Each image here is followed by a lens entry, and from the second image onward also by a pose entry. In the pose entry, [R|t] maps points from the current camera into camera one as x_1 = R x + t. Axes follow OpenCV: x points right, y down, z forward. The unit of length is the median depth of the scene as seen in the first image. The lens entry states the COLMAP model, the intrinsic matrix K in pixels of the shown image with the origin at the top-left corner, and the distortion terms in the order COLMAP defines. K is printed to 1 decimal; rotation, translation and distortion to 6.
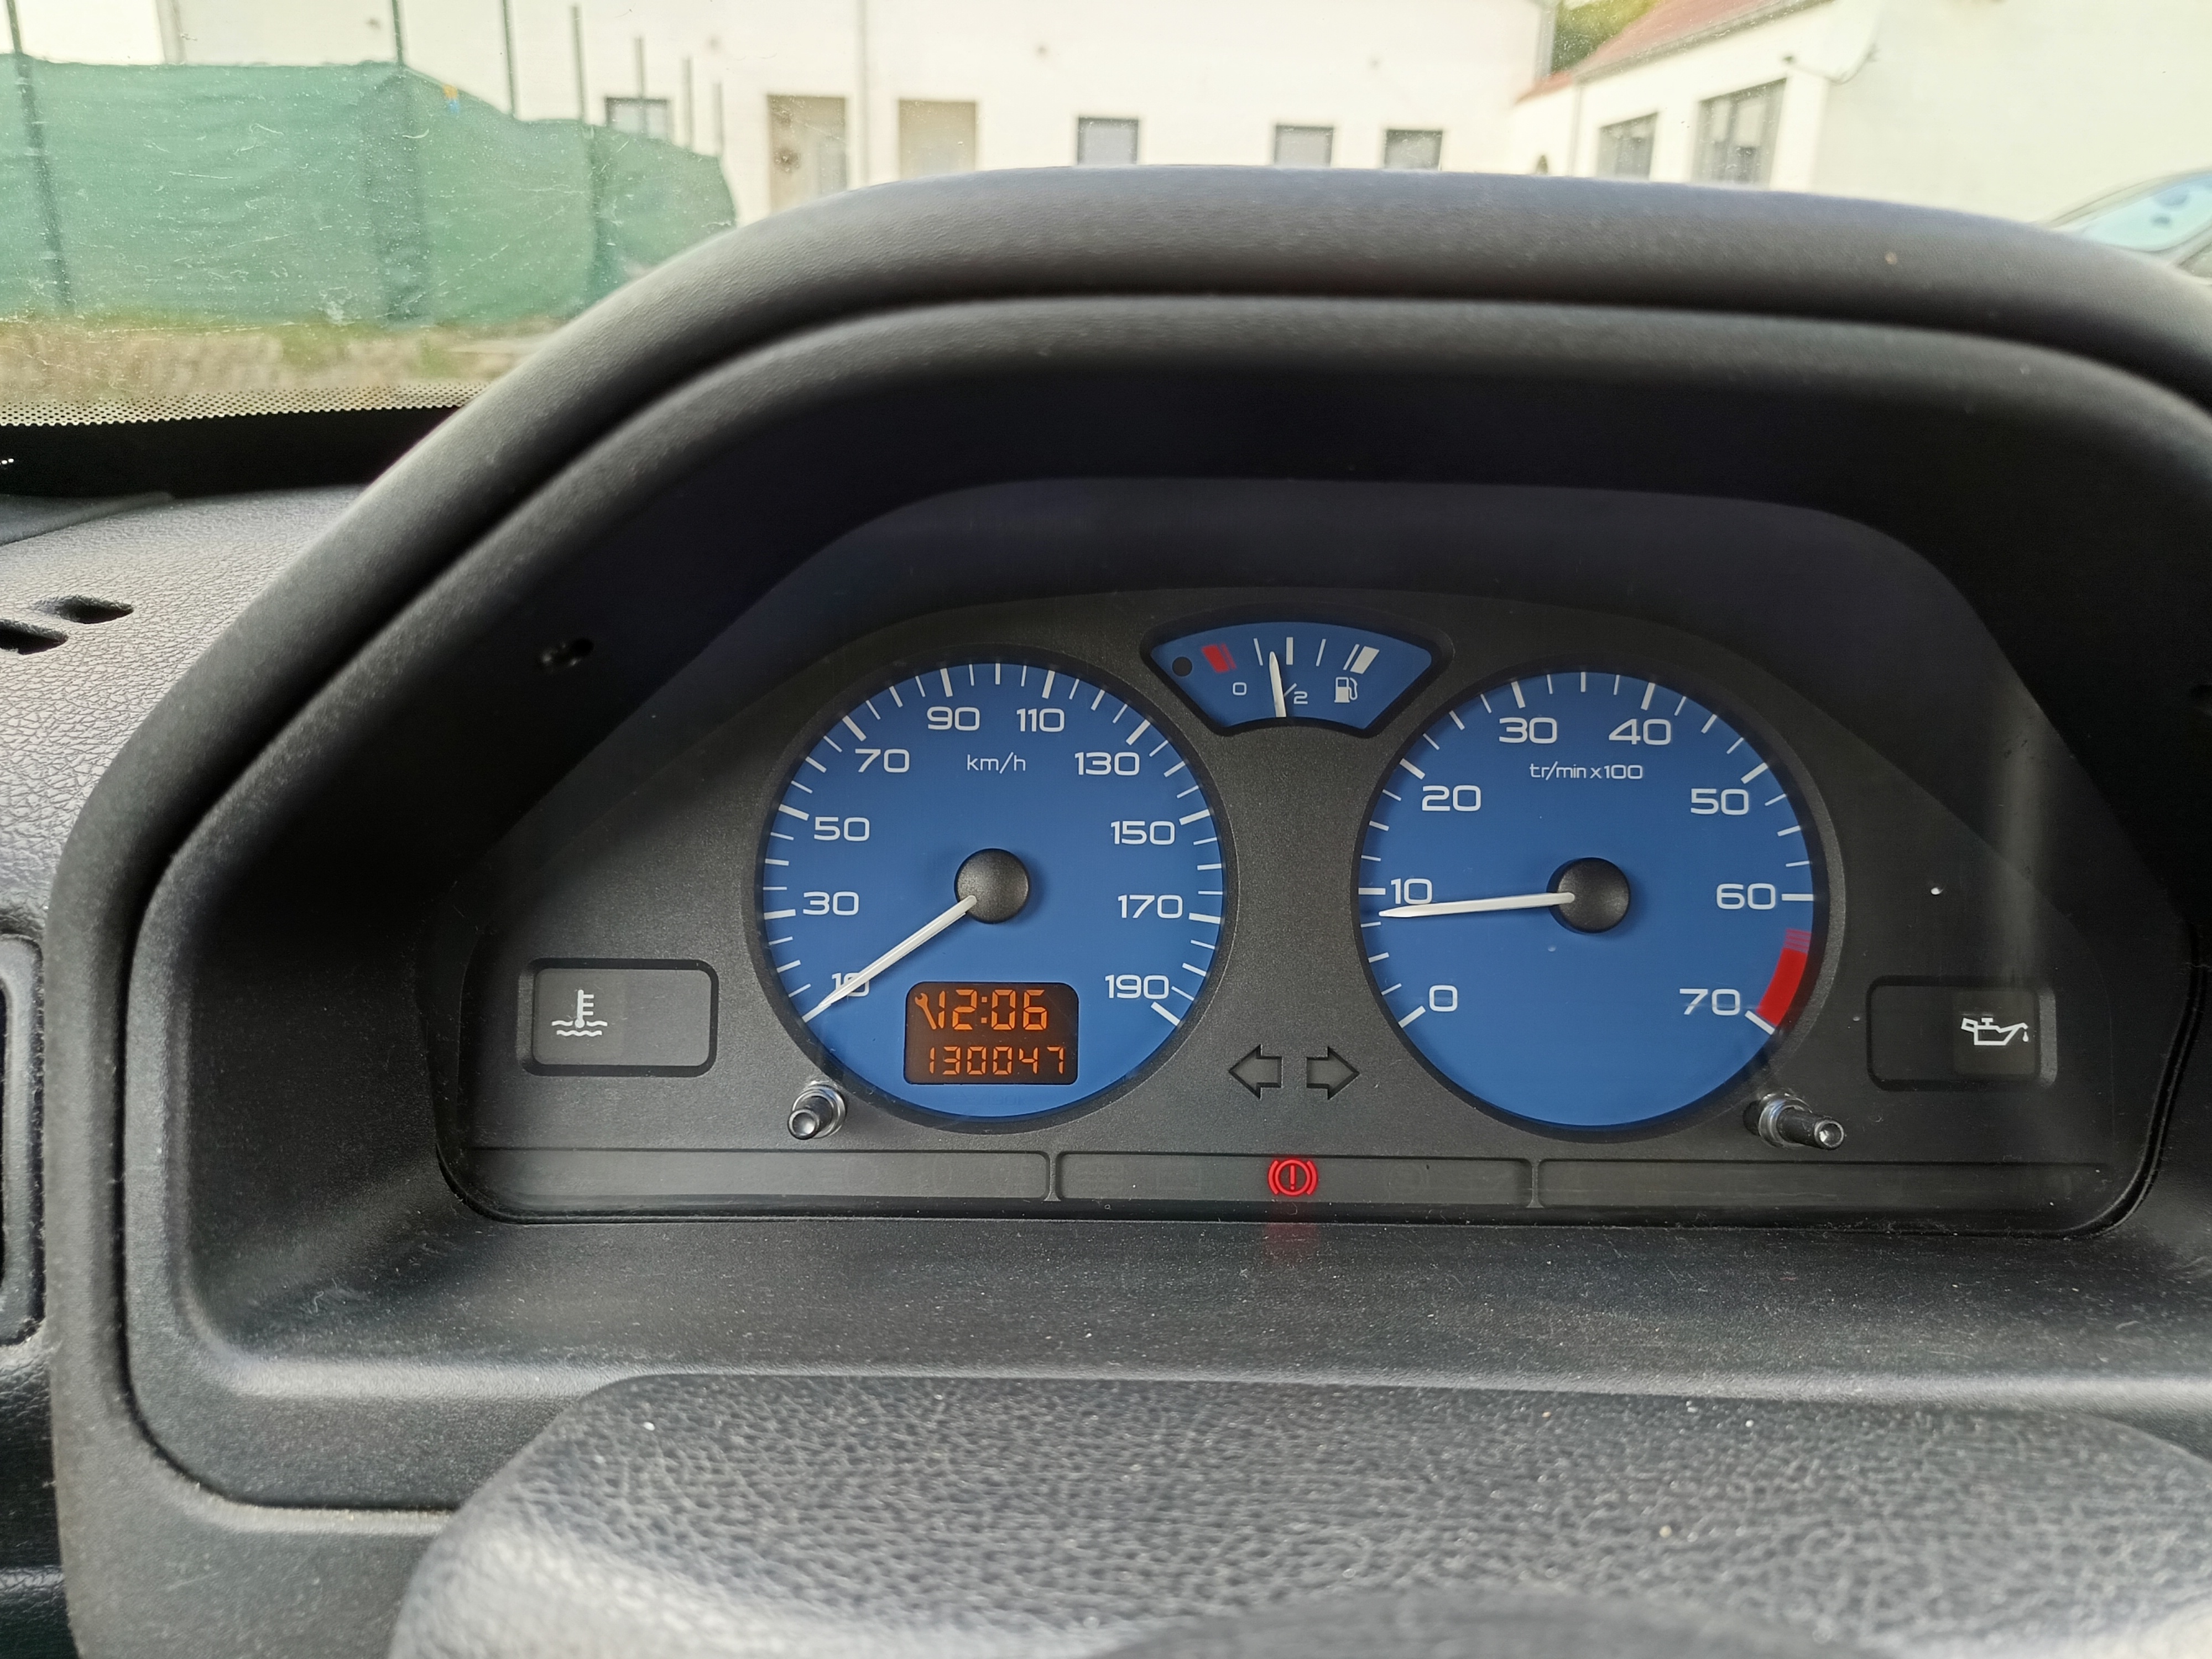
lens RADIAL K [[1588.7, 0, 1106.0], [0, 1588.7, 829.5], [0, 0, 1]] dist [0.000790, -0.002150]
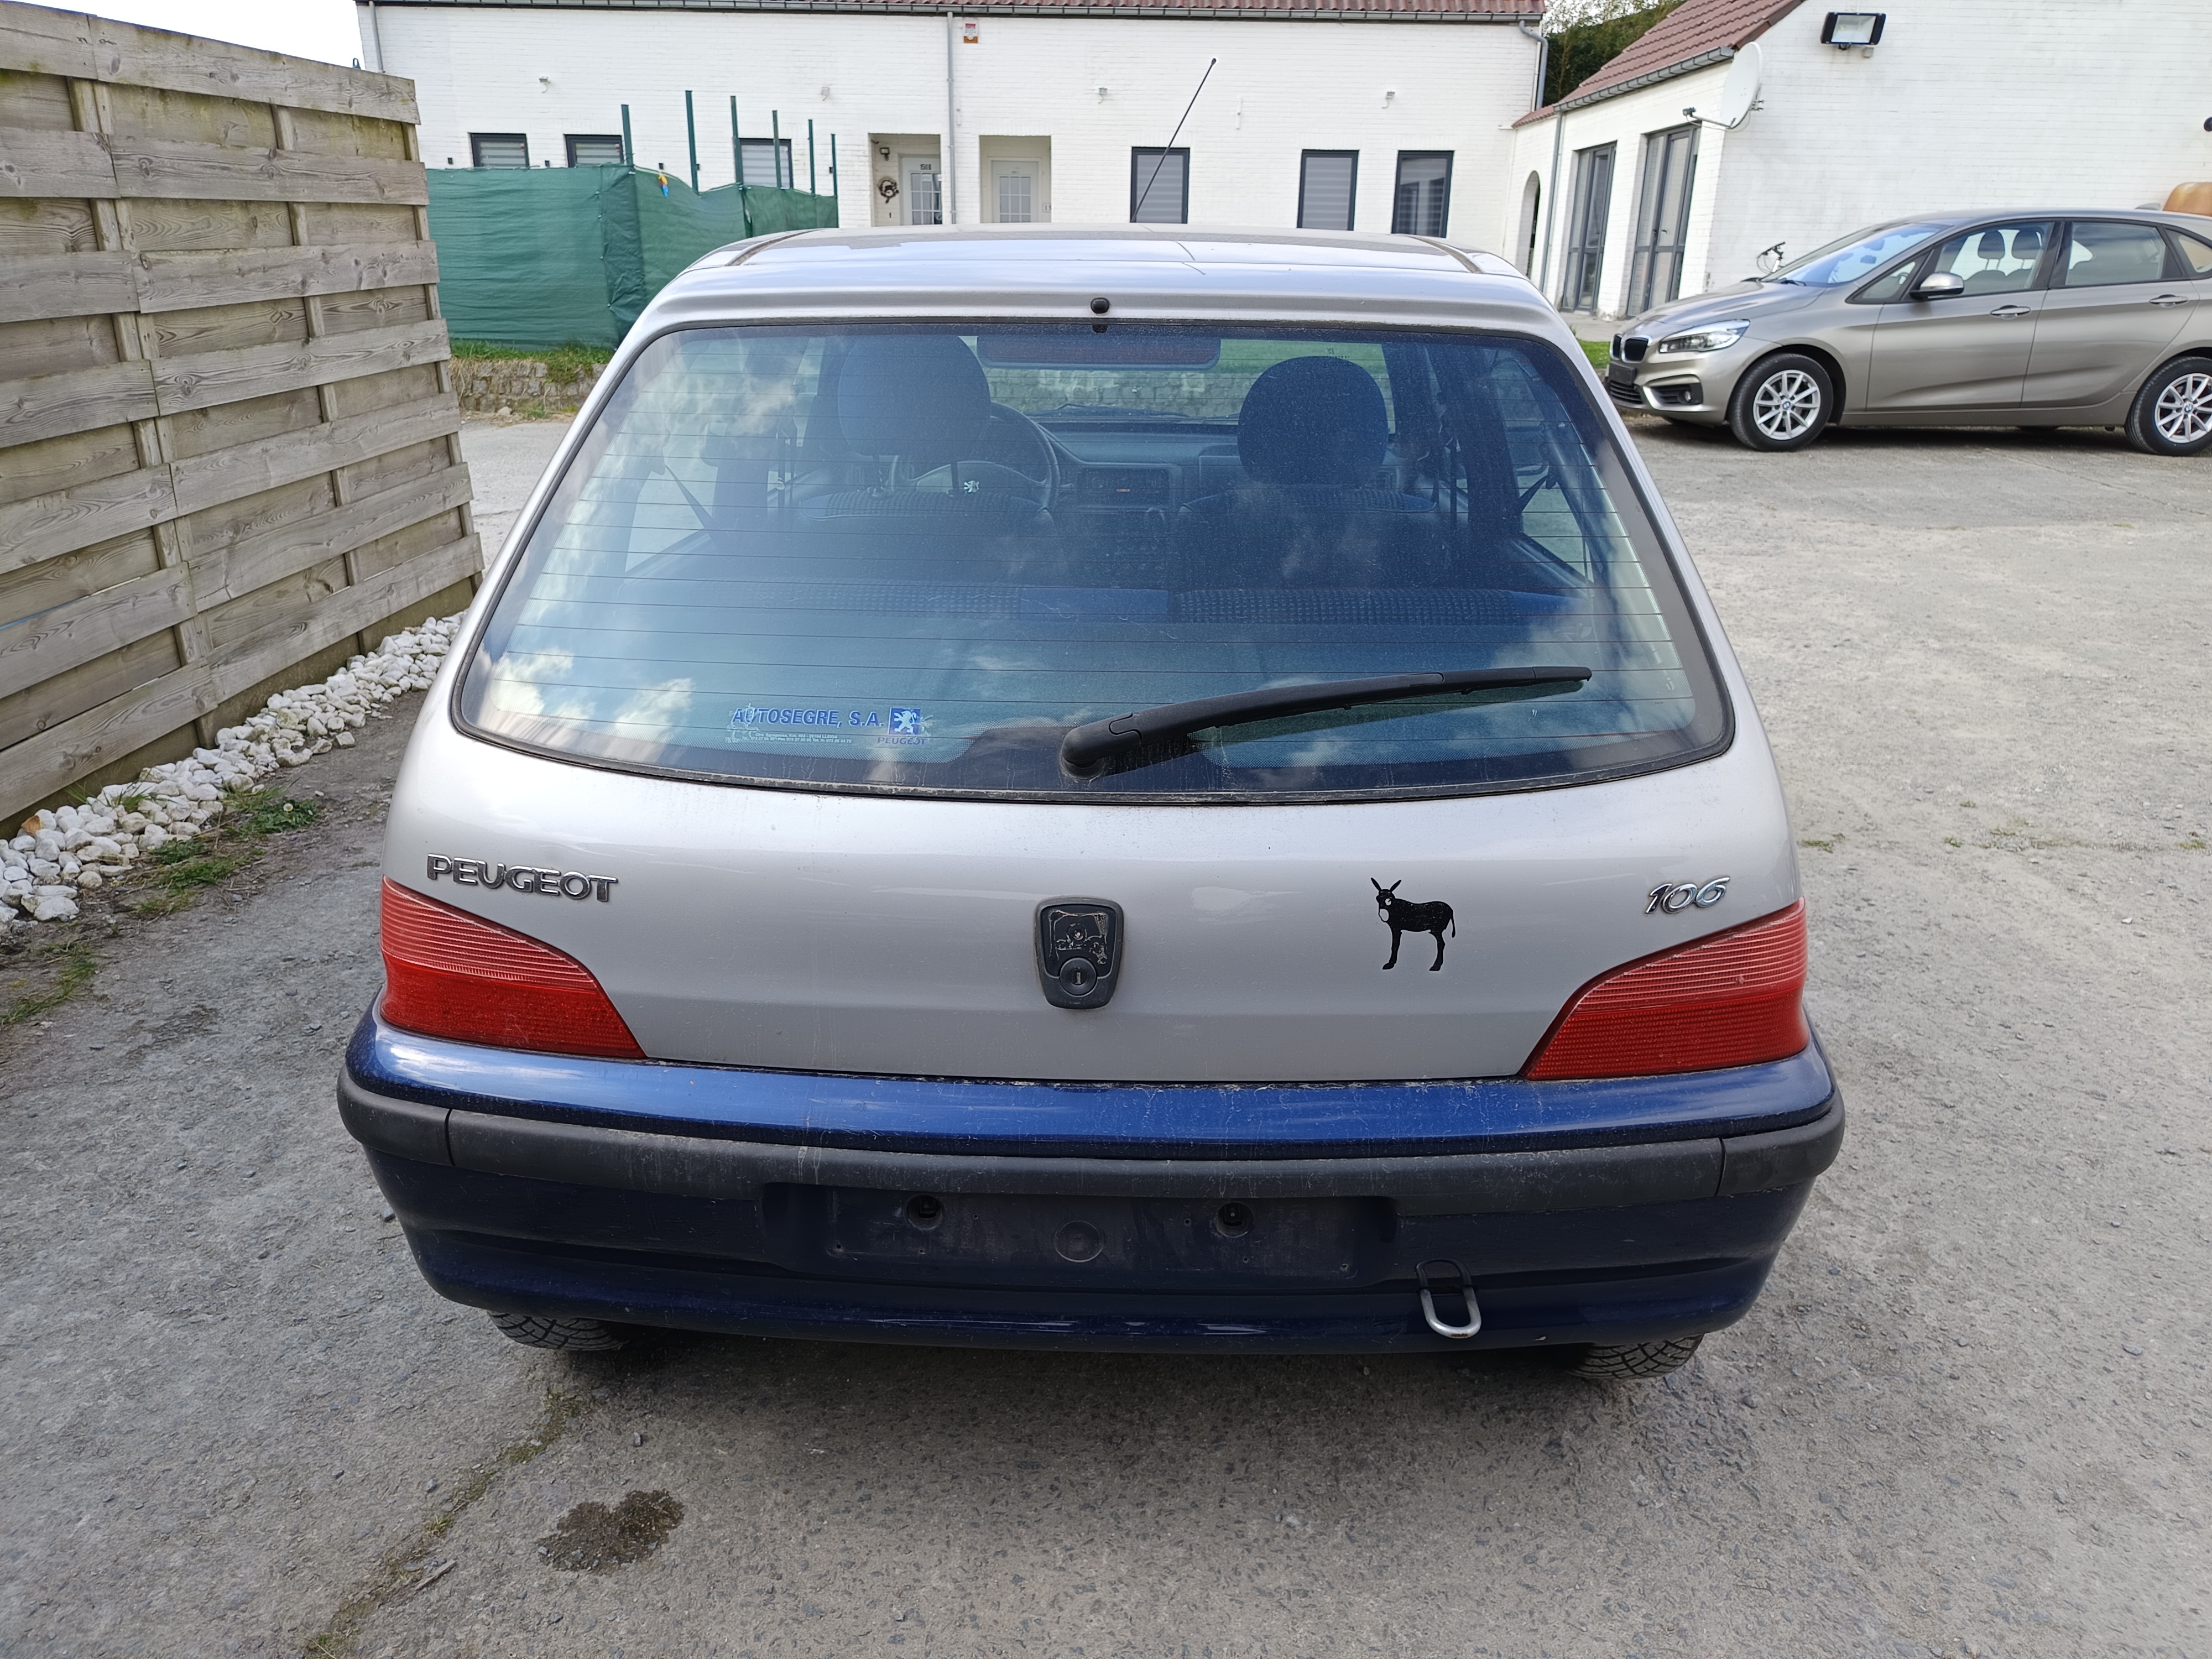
lens RADIAL K [[1551.7, 0, 1106.0], [0, 1551.7, 829.5], [0, 0, 1]] dist [0.021514, -0.012981]
pose [[0.998626, 0.000937, -0.052391, 0.031587], [-0.000274, 0.999920, 0.012658, 0.053341], [0.052399, -0.012626, 0.998546, -0.214860]]
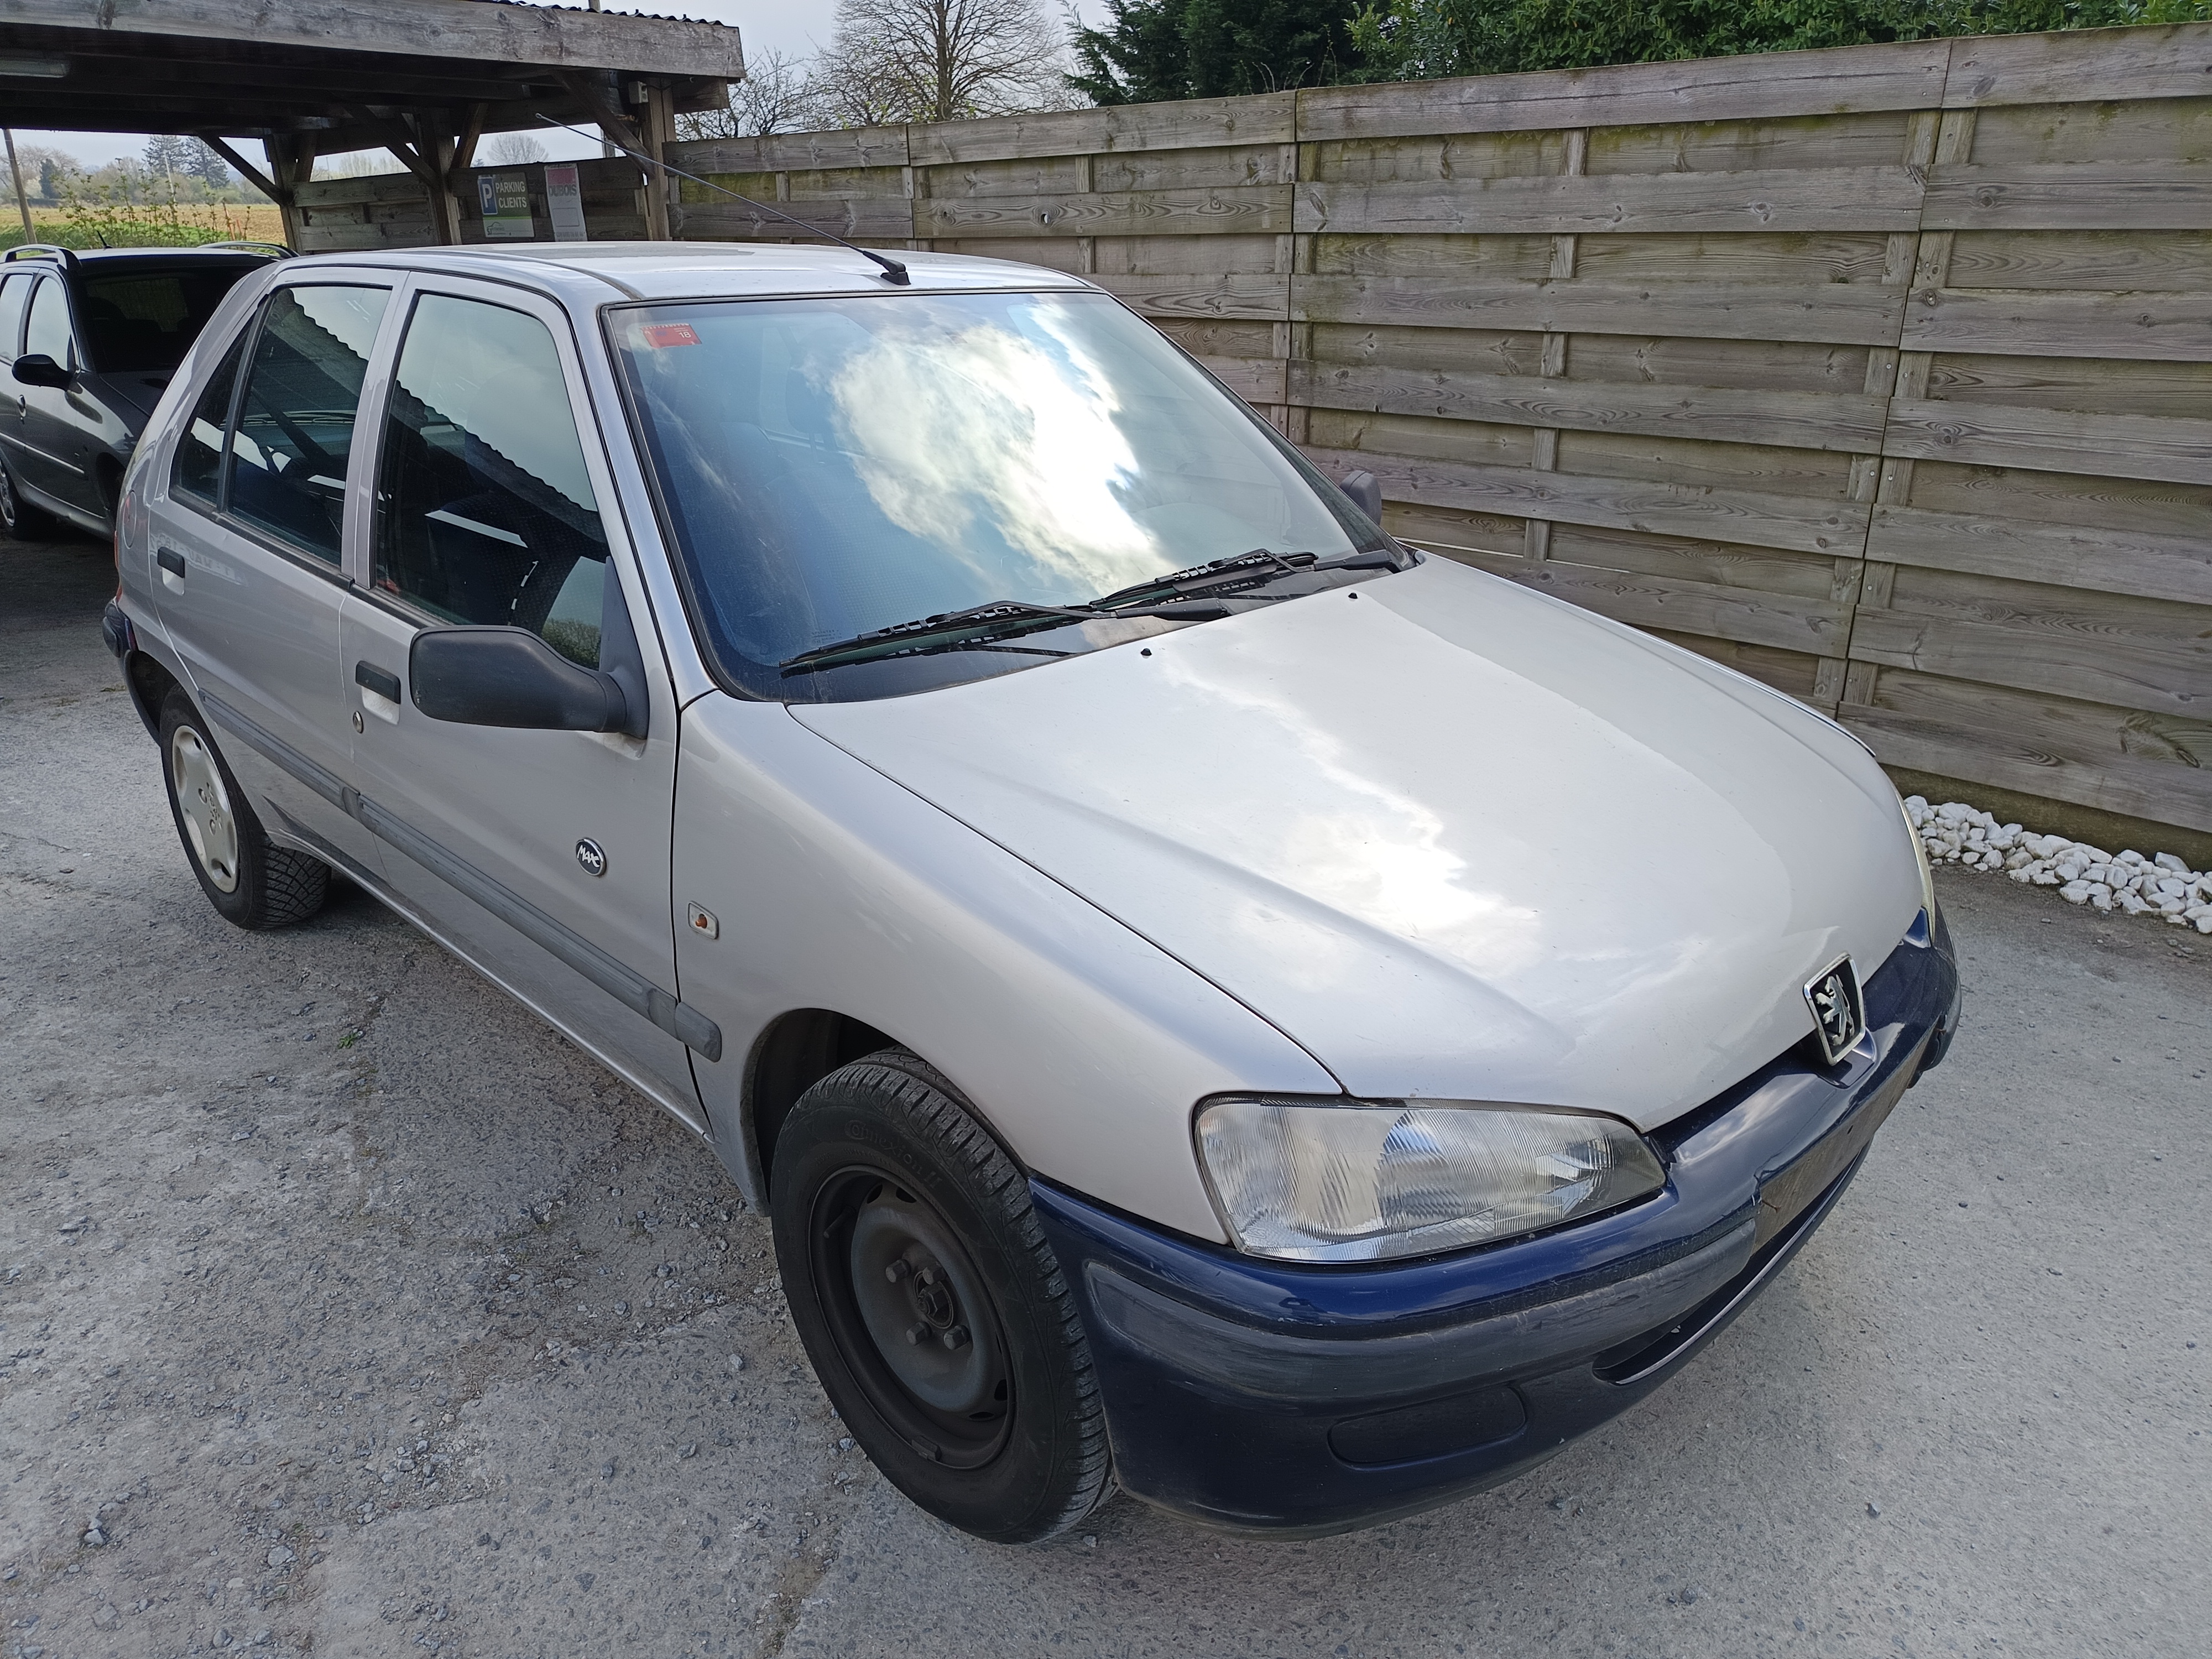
lens RADIAL K [[1531.3, 0, 1108.6], [0, 1531.3, 853.6], [0, 0, 1]] dist [-0.000435, -0.000716]
pose [[-0.707315, 0.233069, -0.667371, 0.126779], [-0.272855, 0.780906, 0.561905, -0.065506], [0.652116, 0.579539, -0.488753, 0.110767]]
